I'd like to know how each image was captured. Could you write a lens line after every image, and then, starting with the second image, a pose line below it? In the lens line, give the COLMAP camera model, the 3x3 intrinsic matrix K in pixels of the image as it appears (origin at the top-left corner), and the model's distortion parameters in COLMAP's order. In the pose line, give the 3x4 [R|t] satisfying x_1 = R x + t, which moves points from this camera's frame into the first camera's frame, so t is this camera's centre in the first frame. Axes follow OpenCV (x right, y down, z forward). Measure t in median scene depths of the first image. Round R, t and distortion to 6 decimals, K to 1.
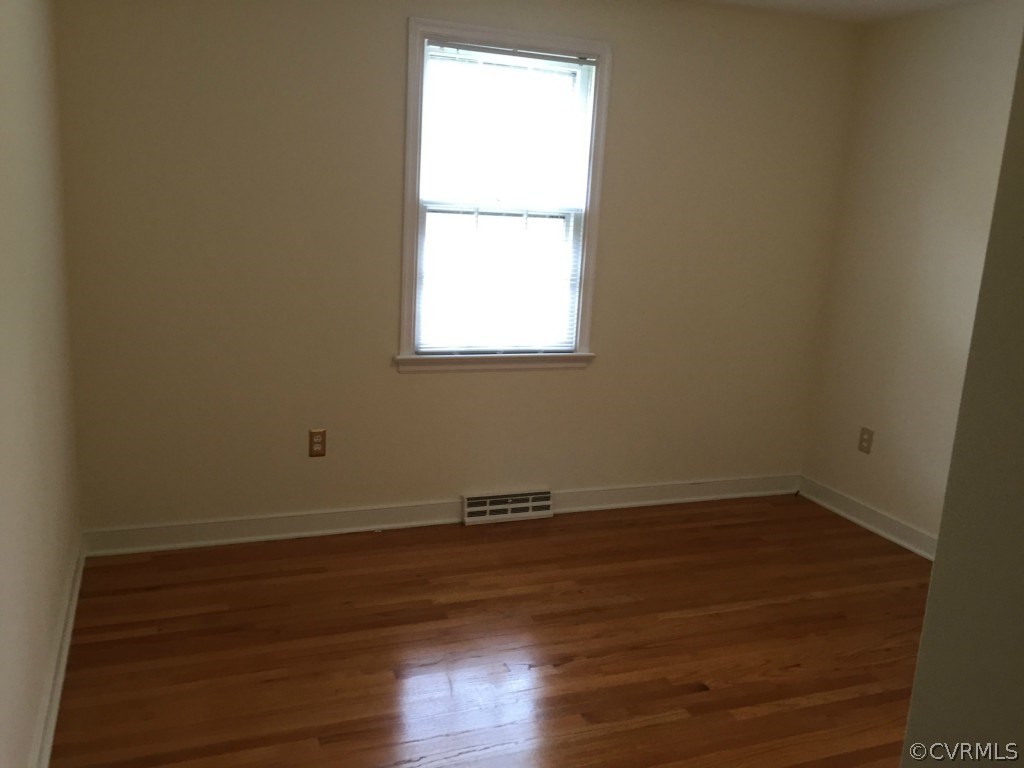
lens RADIAL K [[887.0, 0, 514.9], [0, 887.0, 386.1], [0, 0, 1]] dist [0.073495, -0.085800]
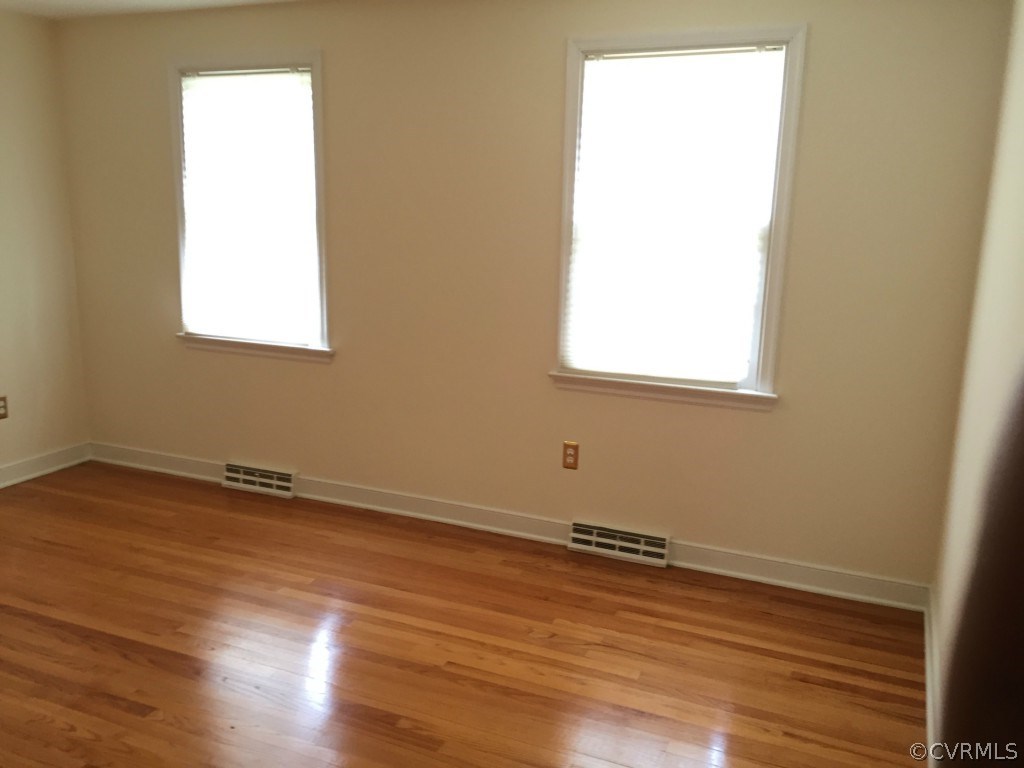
lens RADIAL K [[928.0, 0, 512.0], [0, 928.0, 384.0], [0, 0, 1]] dist [0.091099, -0.105092]
pose [[0.691744, 0.103368, -0.714707, 0.589552], [-0.139999, 0.990122, 0.007700, -0.020698], [0.708443, 0.094732, 0.699382, 0.225643]]
